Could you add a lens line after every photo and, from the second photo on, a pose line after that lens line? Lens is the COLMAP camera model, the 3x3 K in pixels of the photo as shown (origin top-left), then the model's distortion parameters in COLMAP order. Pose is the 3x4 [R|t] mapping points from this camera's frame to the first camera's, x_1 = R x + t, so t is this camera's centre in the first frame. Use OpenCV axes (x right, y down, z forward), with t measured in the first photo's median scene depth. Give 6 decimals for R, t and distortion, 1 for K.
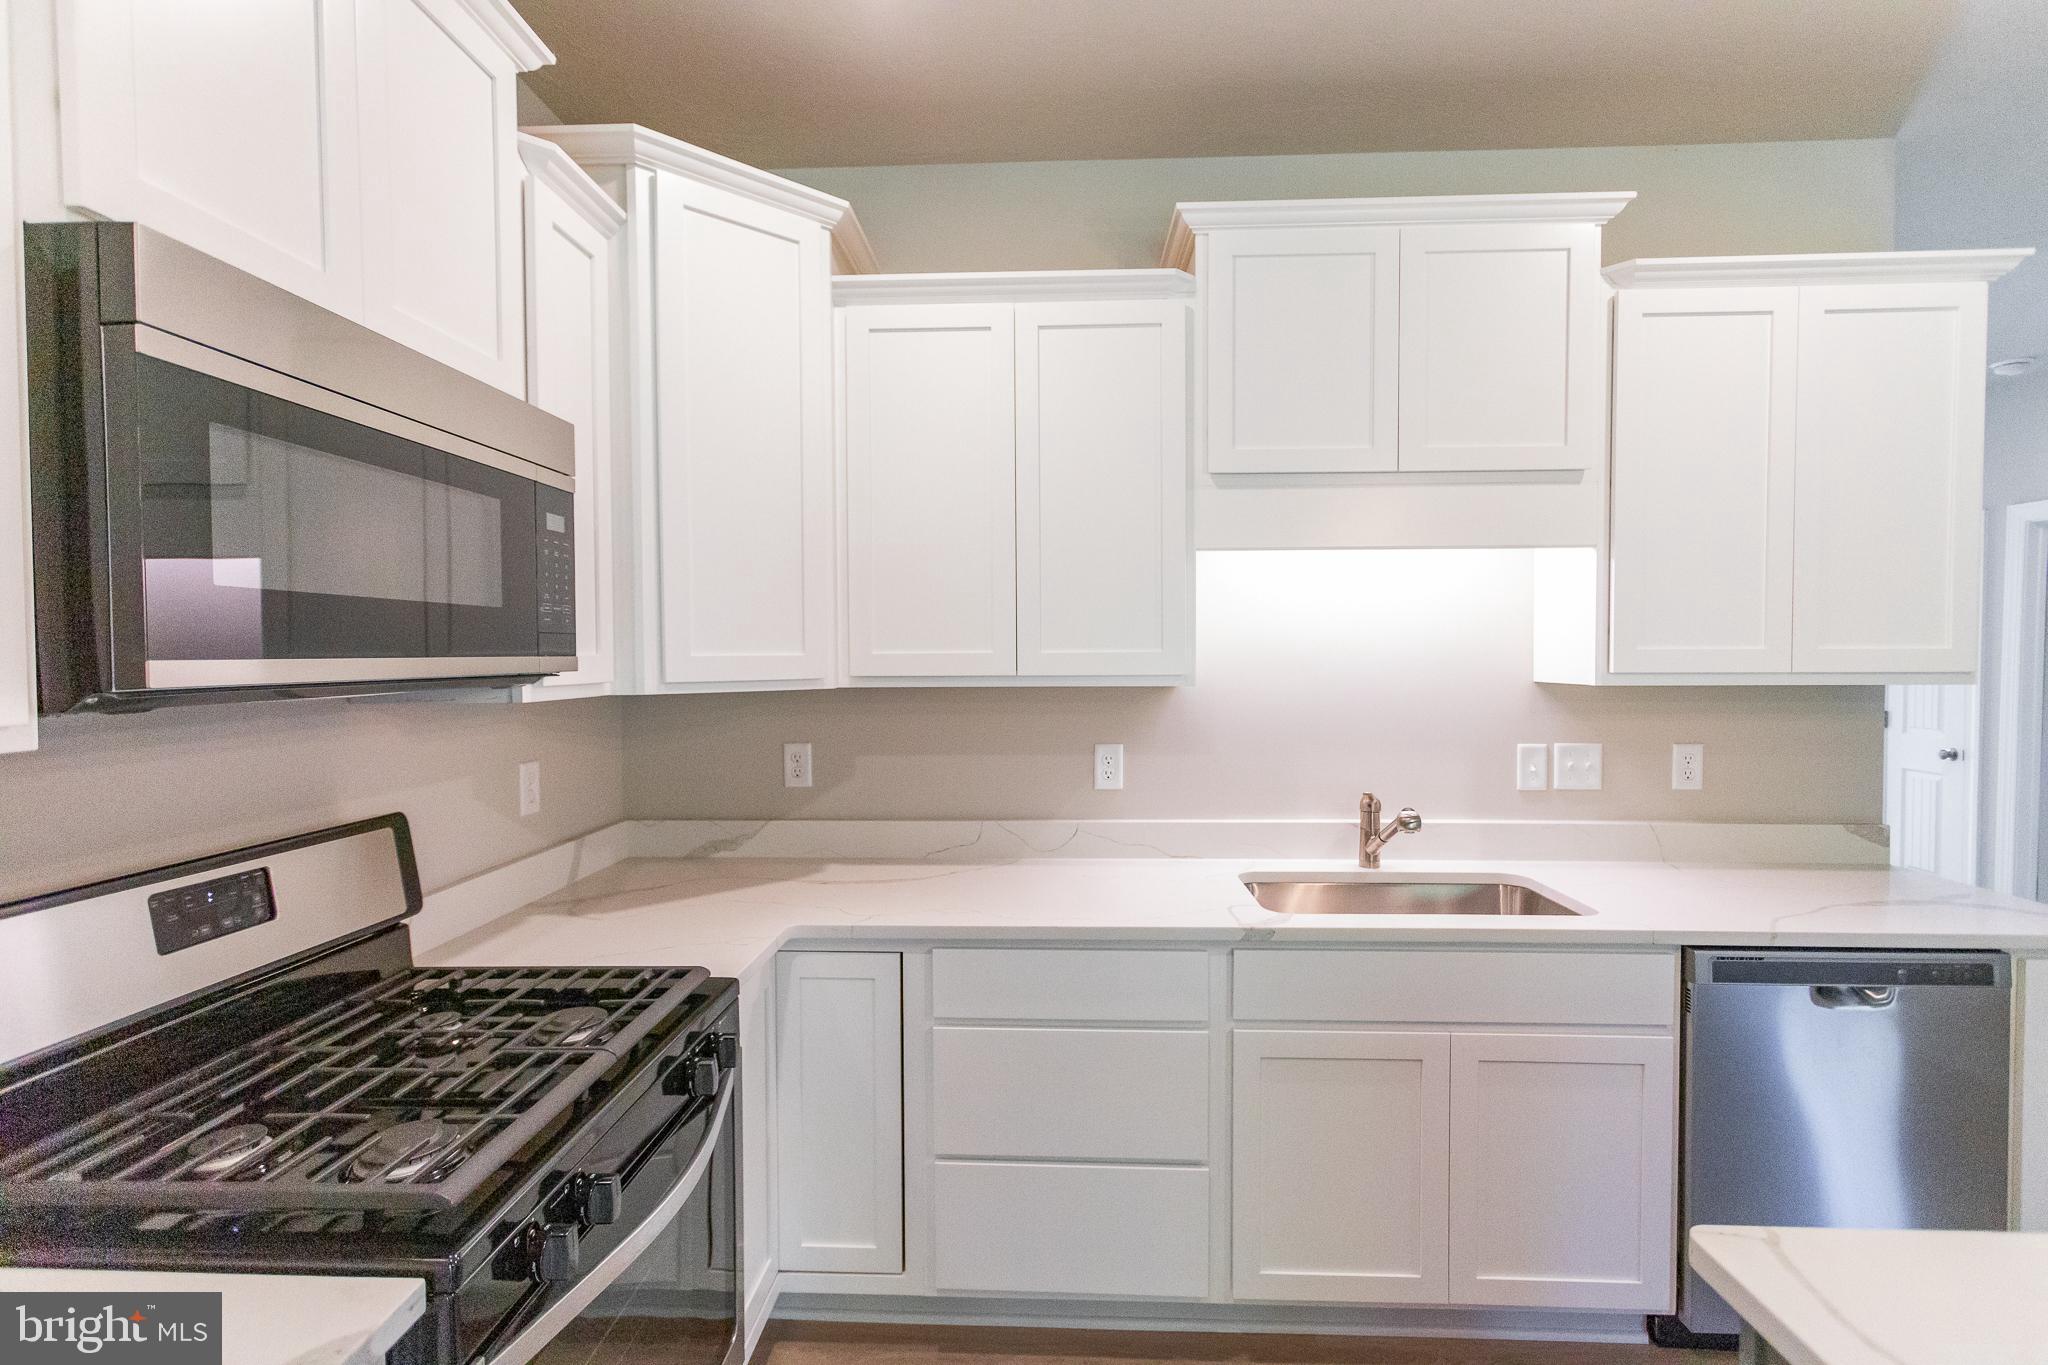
lens RADIAL K [[954.6, 0, 1021.4], [0, 954.6, 680.5], [0, 0, 1]] dist [-0.001093, 0.000237]
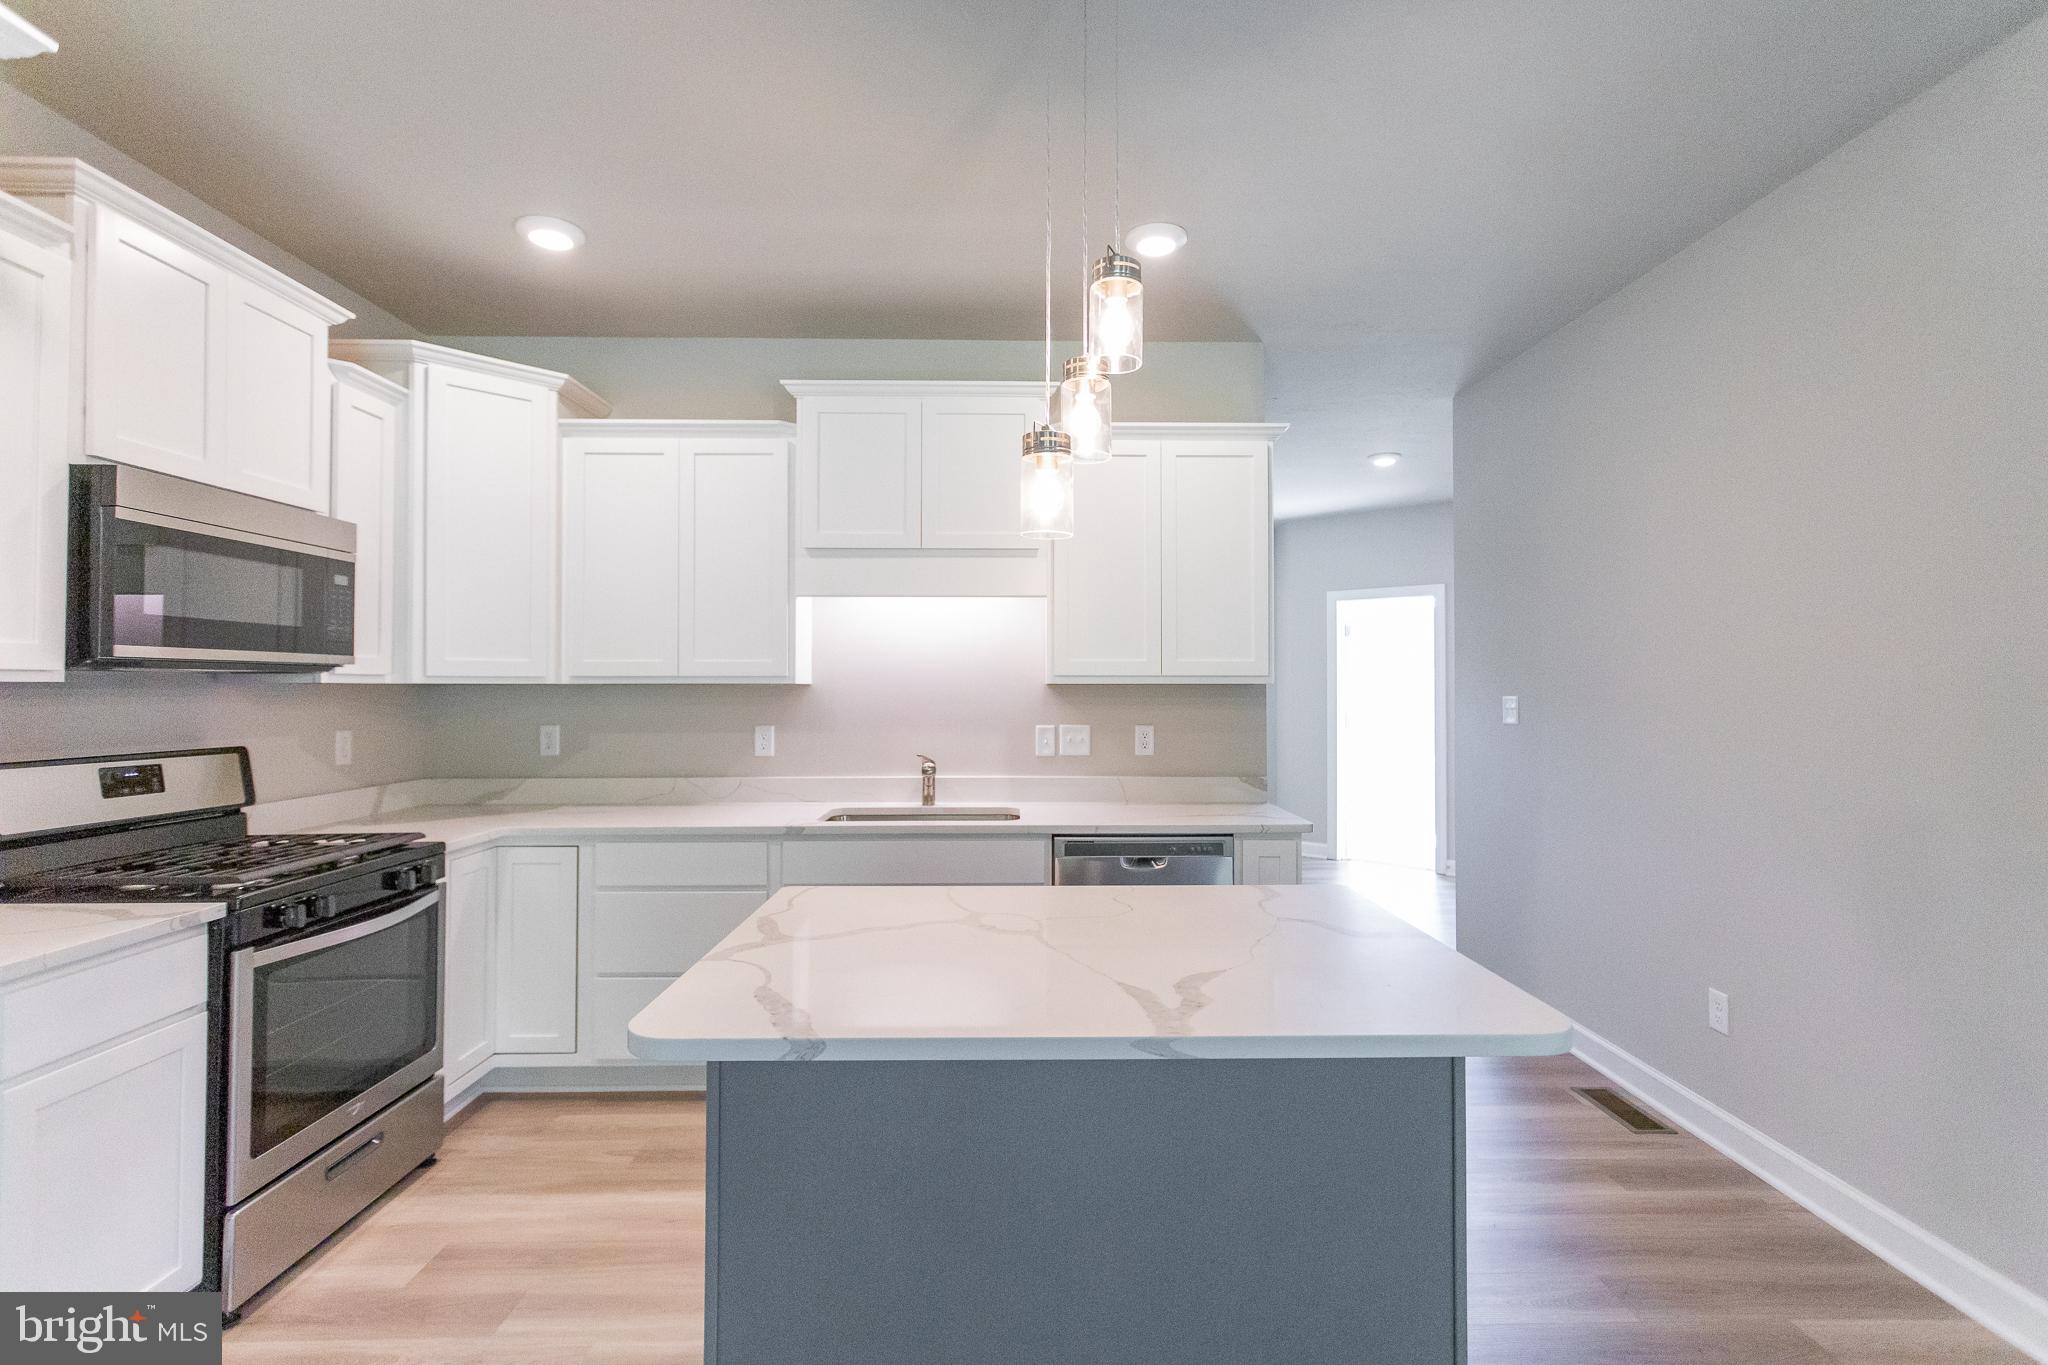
lens RADIAL K [[964.3, 0, 1036.6], [0, 964.3, 673.2], [0, 0, 1]] dist [0.000129, -0.000583]
pose [[0.997628, 0.005377, 0.068633, 0.551029], [-0.002351, 0.999025, -0.044092, 0.068048], [-0.068803, 0.043826, 0.996667, -0.703946]]
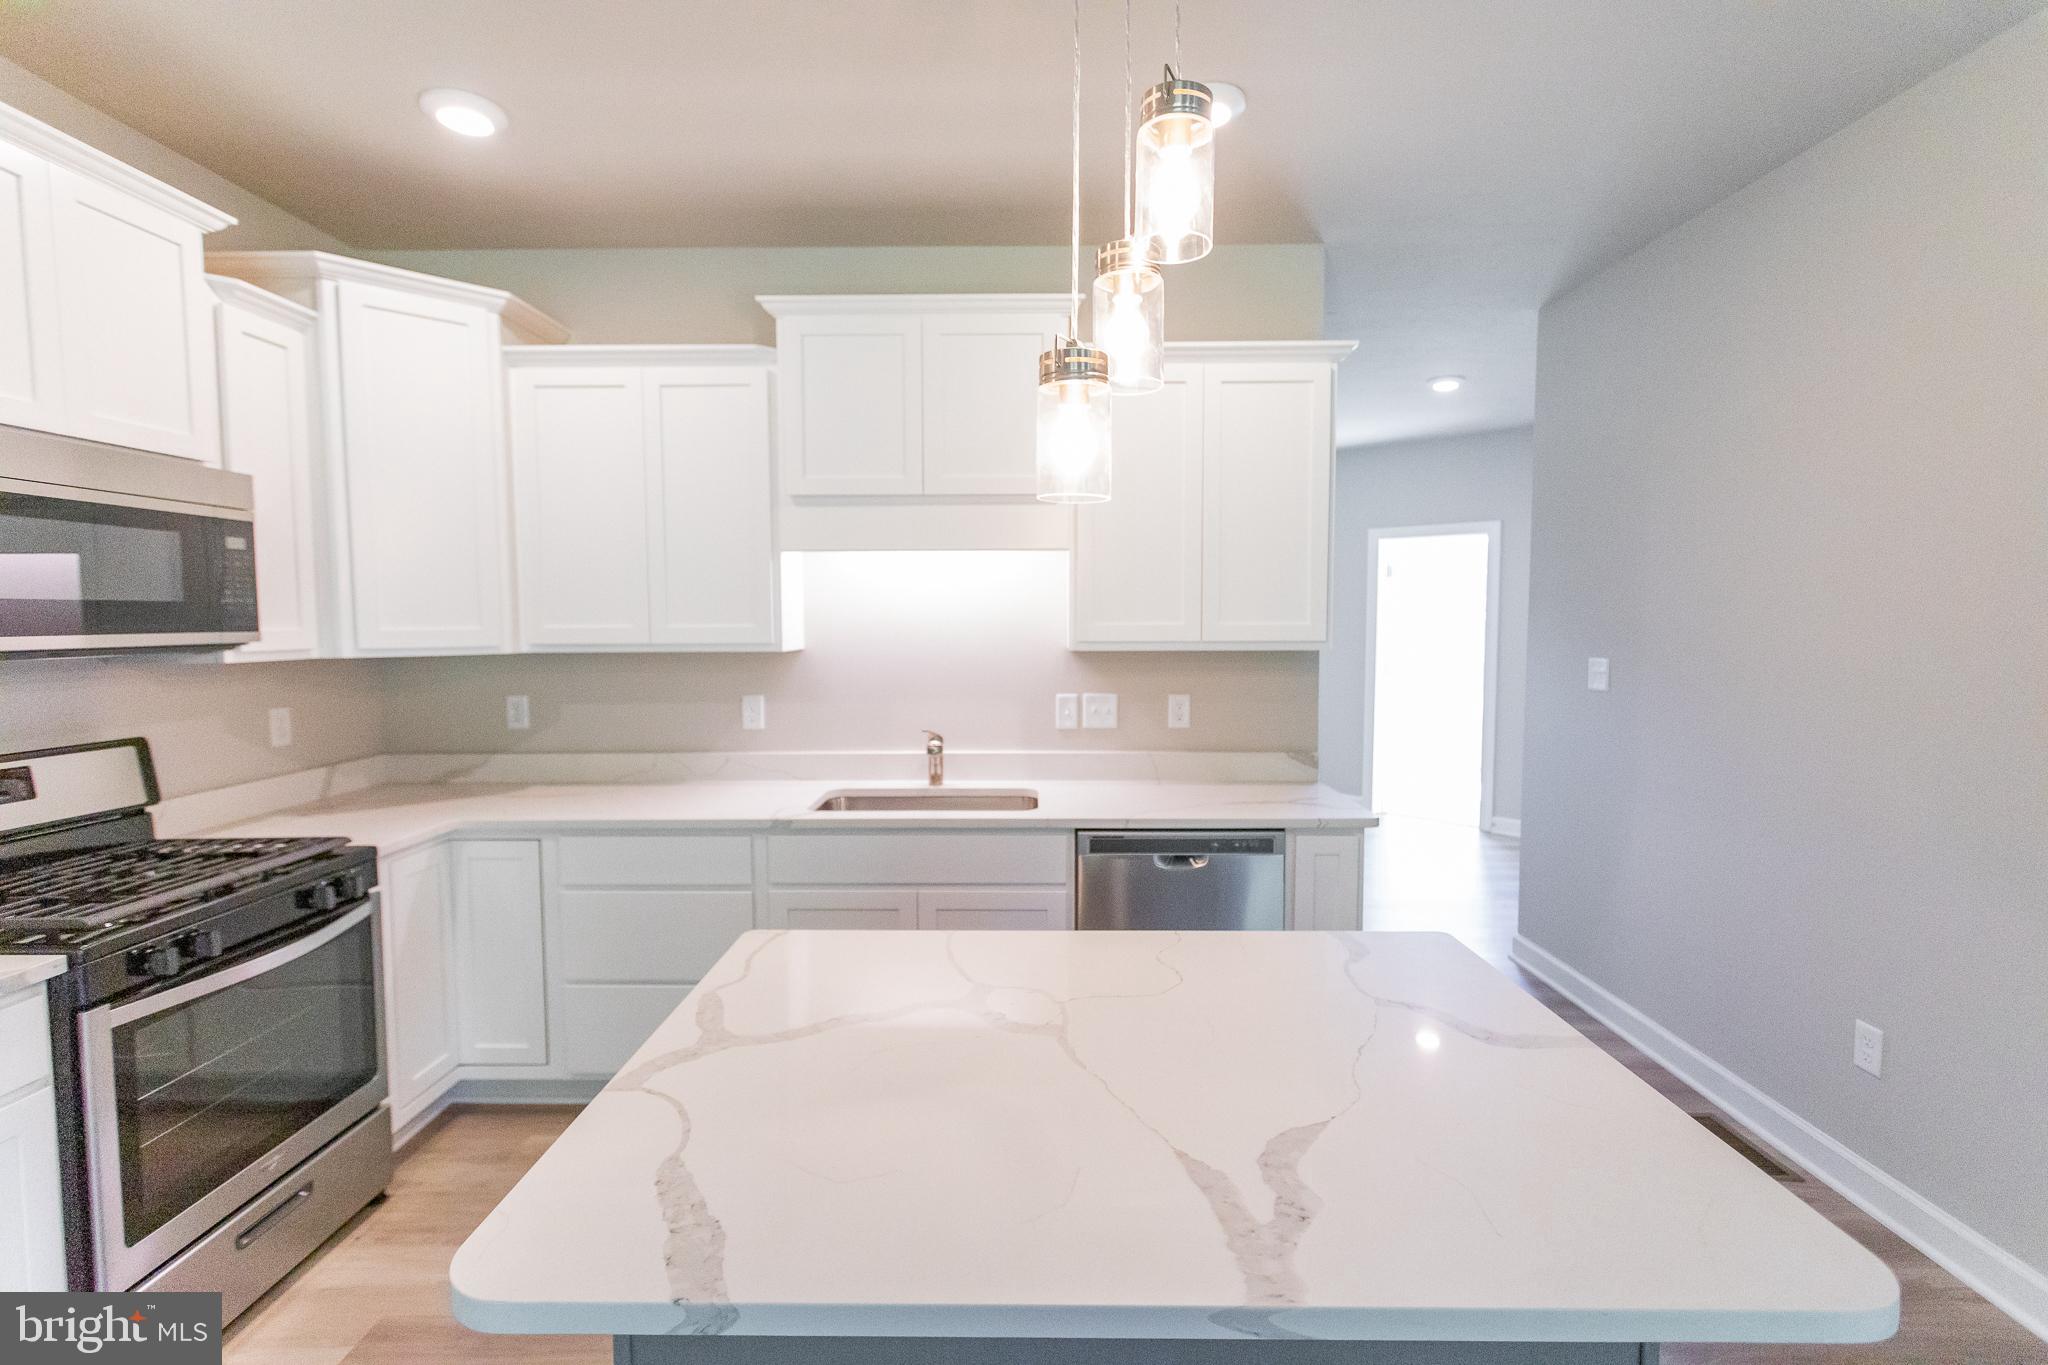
lens RADIAL K [[949.7, 0, 1024.0], [0, 949.7, 682.5], [0, 0, 1]] dist [0.001057, -0.000359]
pose [[0.999364, -0.001493, 0.035637, 0.566216], [0.000081, 0.999215, 0.039604, -0.003990], [-0.035668, -0.039576, 0.998580, -0.444138]]
